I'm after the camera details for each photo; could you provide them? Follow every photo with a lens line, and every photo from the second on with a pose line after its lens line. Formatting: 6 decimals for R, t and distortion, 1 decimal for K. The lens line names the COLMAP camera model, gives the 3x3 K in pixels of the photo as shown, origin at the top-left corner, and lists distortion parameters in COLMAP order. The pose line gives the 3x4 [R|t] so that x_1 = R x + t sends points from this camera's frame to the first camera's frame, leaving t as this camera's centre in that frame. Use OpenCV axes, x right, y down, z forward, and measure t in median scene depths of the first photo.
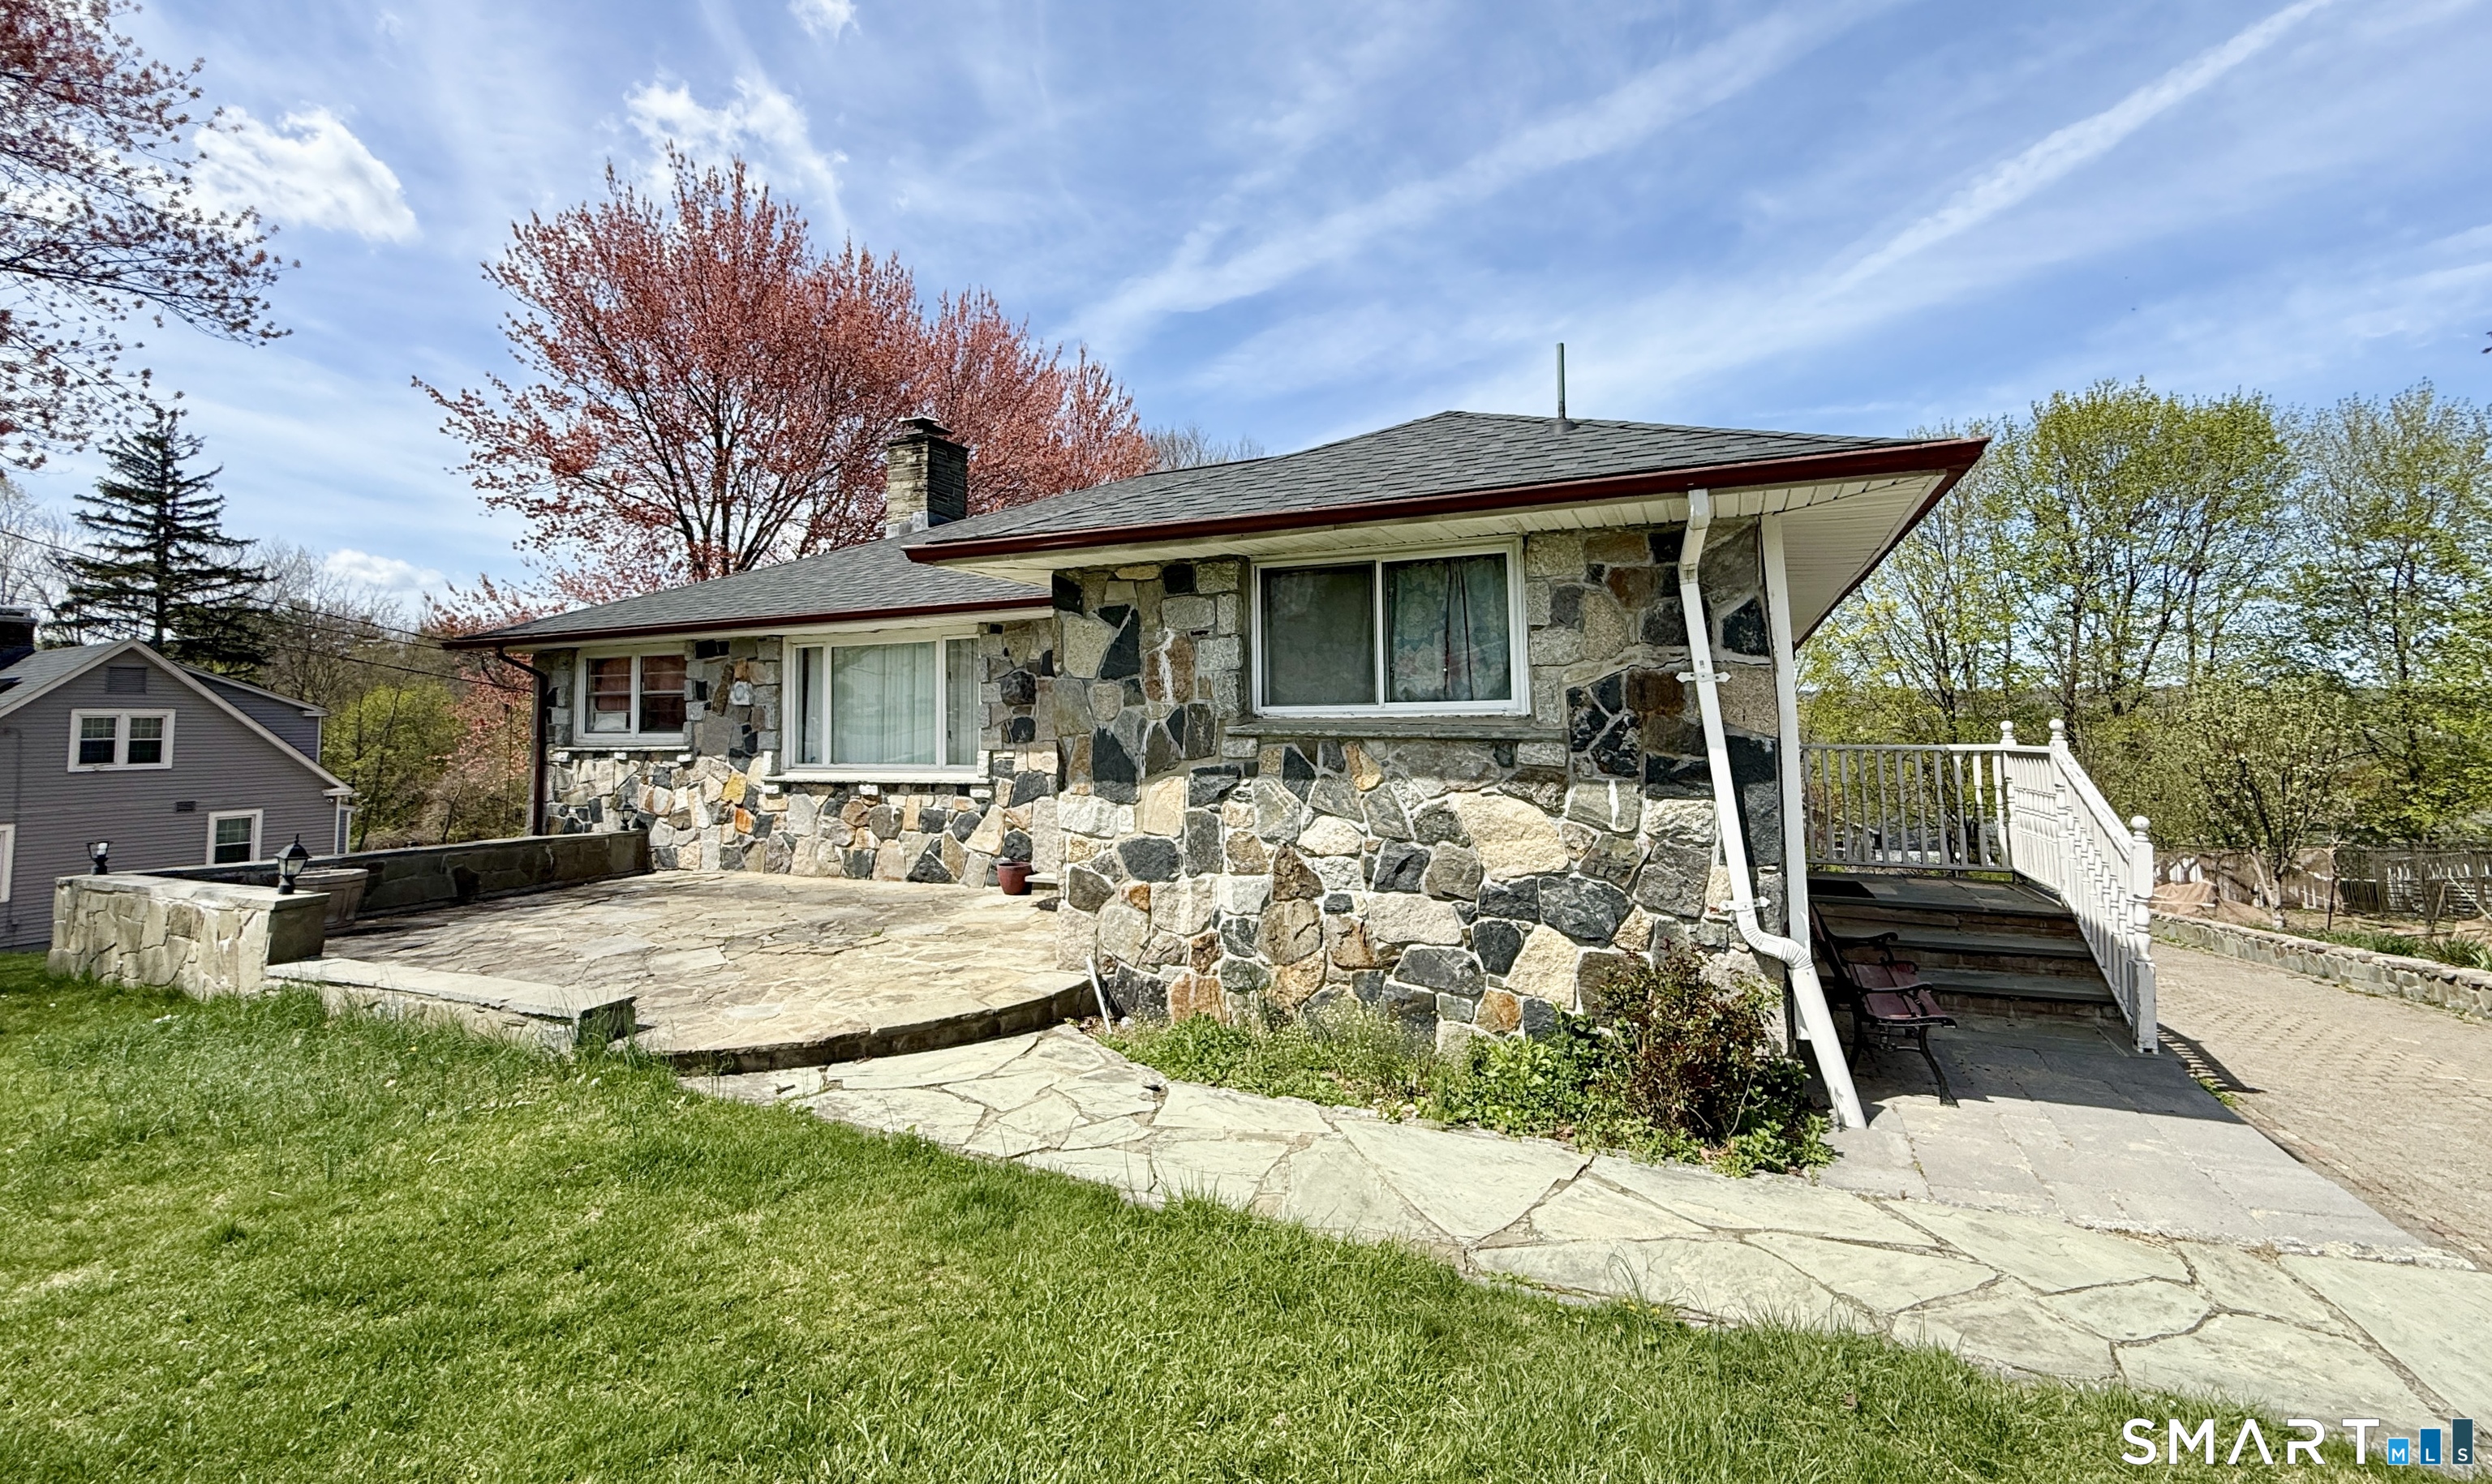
lens RADIAL K [[1066.1, 0, 1226.3], [0, 1066.1, 652.9], [0, 0, 1]] dist [-0.002511, 0.001073]
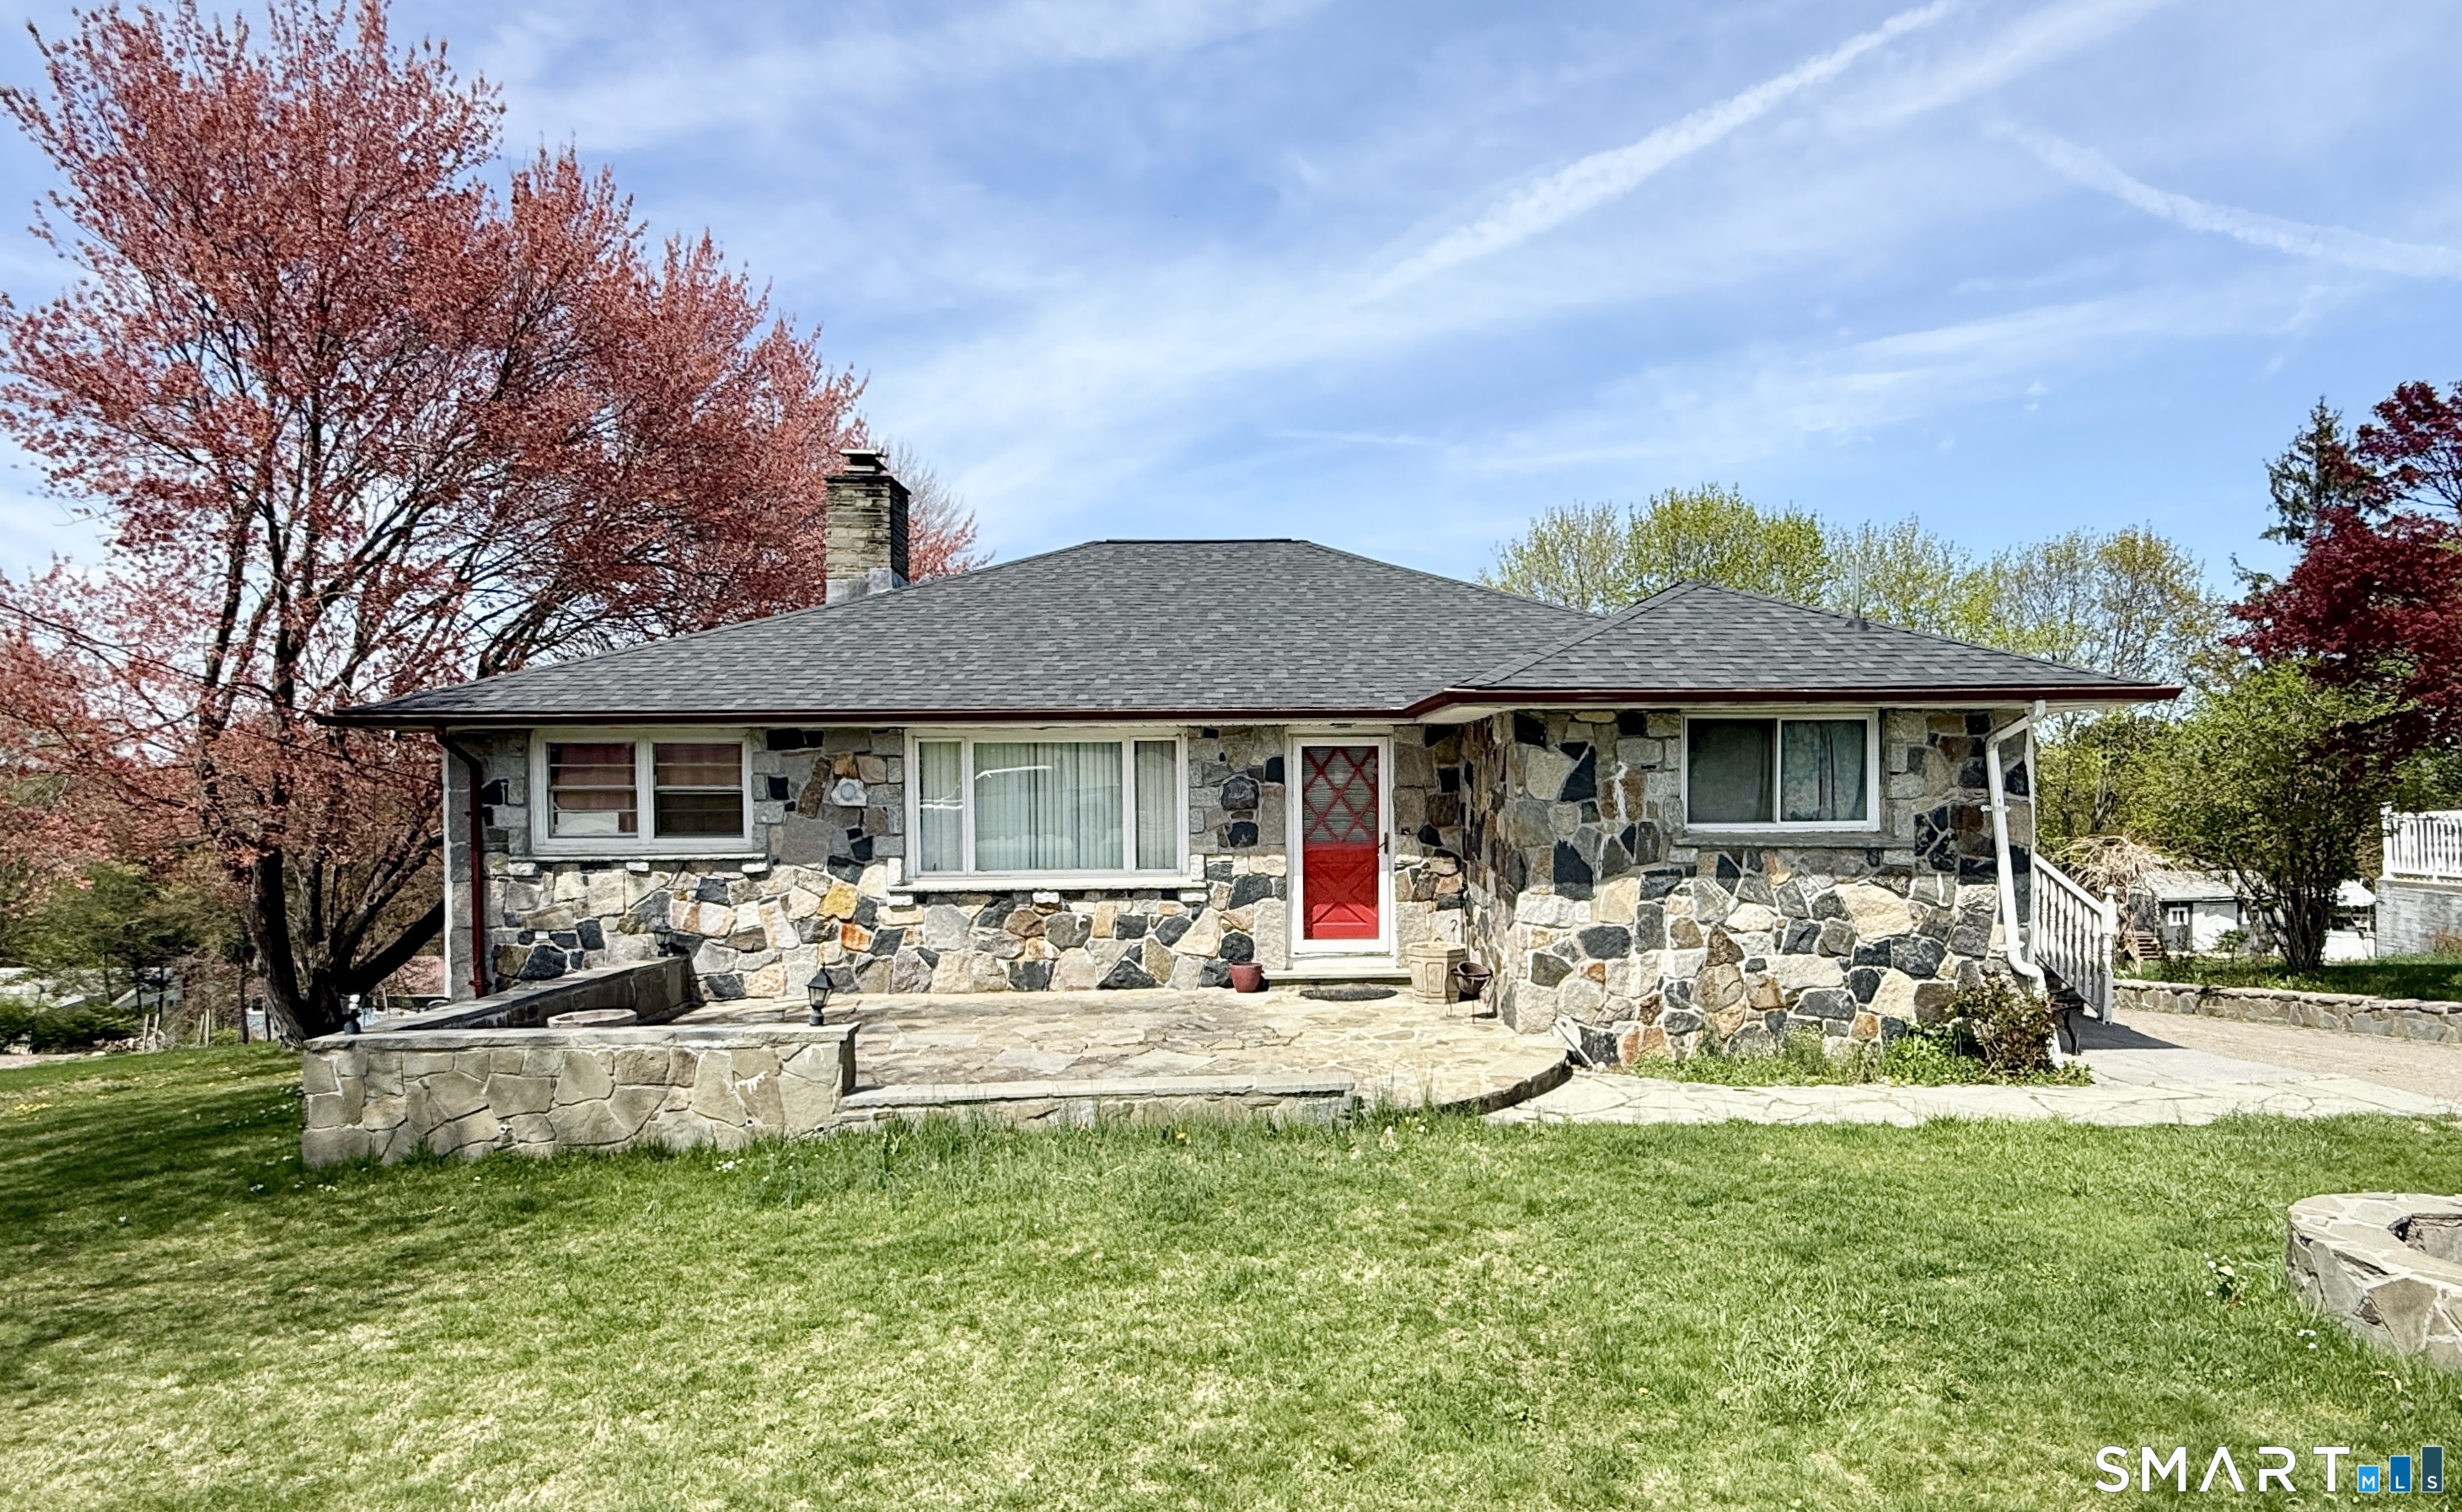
lens RADIAL K [[1353.1, 0, 1297.7], [0, 1353.1, 881.3], [0, 0, 1]] dist [0.004426, -0.001128]
pose [[0.886997, -0.027354, 0.460965, -0.674477], [-0.033668, 0.991756, 0.123635, -0.040387], [-0.460547, -0.125184, 0.878764, -0.149498]]
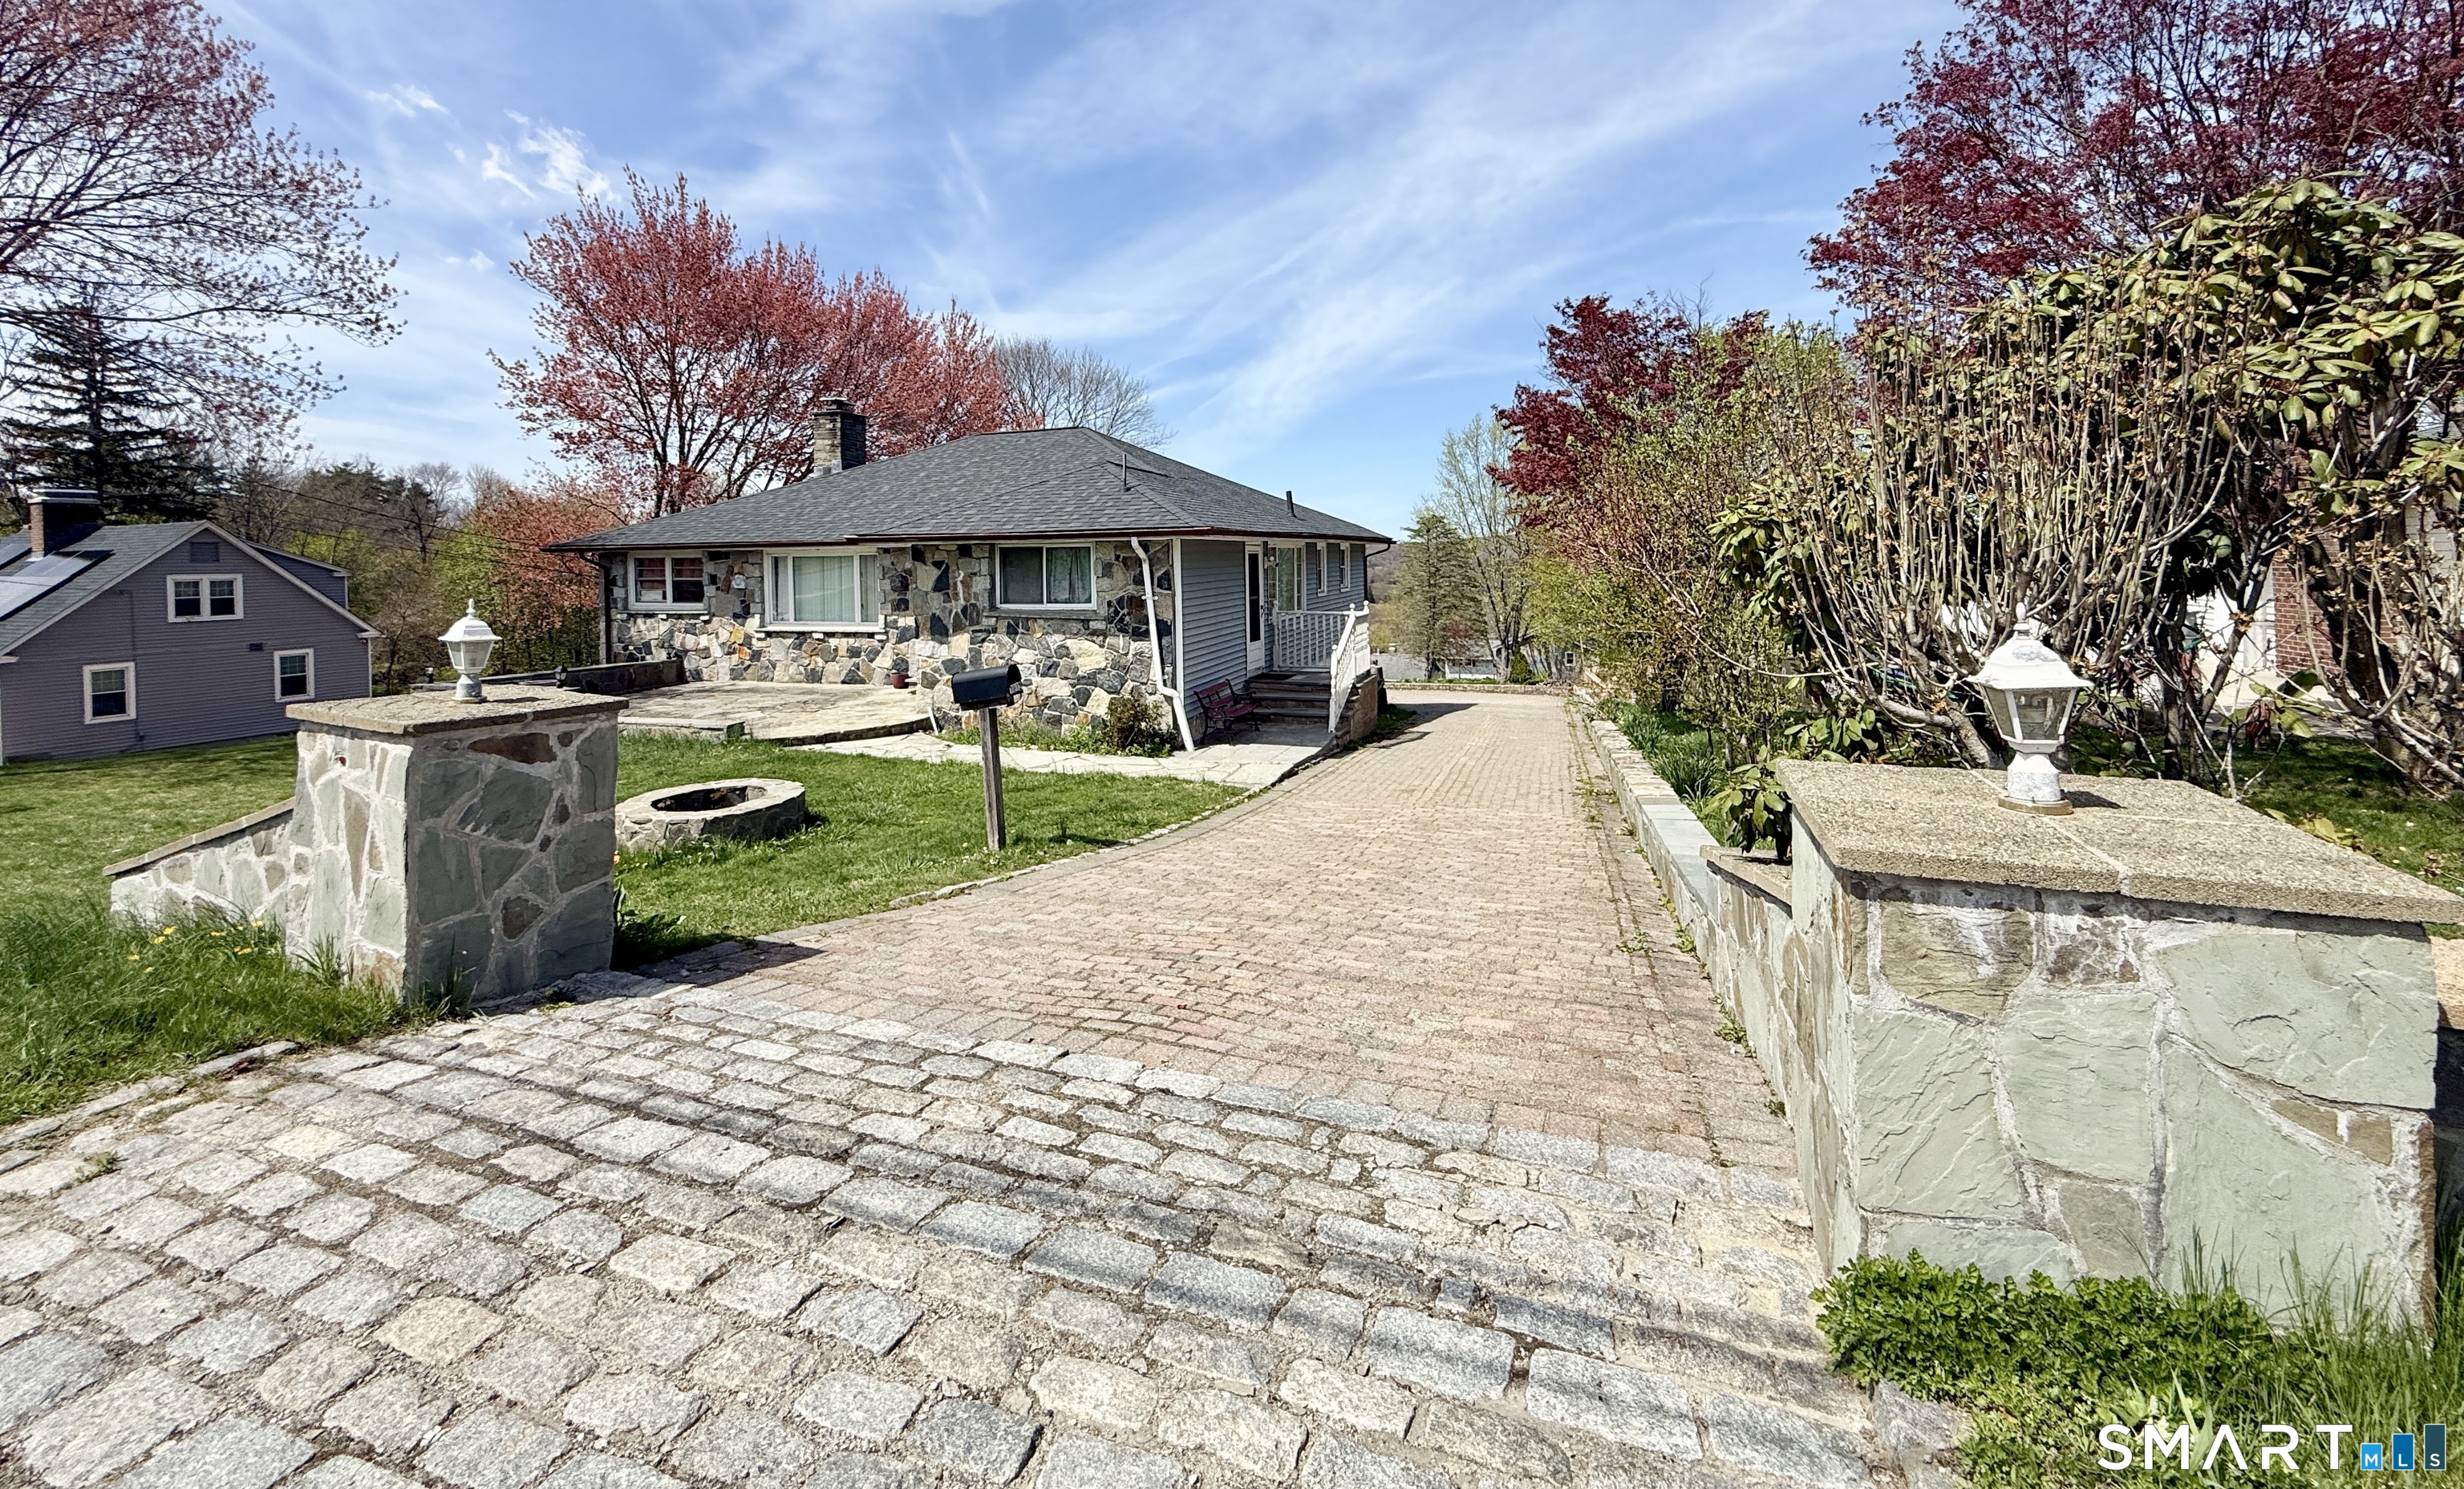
lens RADIAL K [[989.8, 0, 1208.8], [0, 989.8, 584.9], [0, 0, 1]] dist [0.001095, -0.000636]
pose [[0.994925, -0.004652, 0.100508, 0.162421], [-0.004763, 0.995633, 0.093229, -0.119275], [-0.100503, -0.093234, 0.990559, -0.740831]]
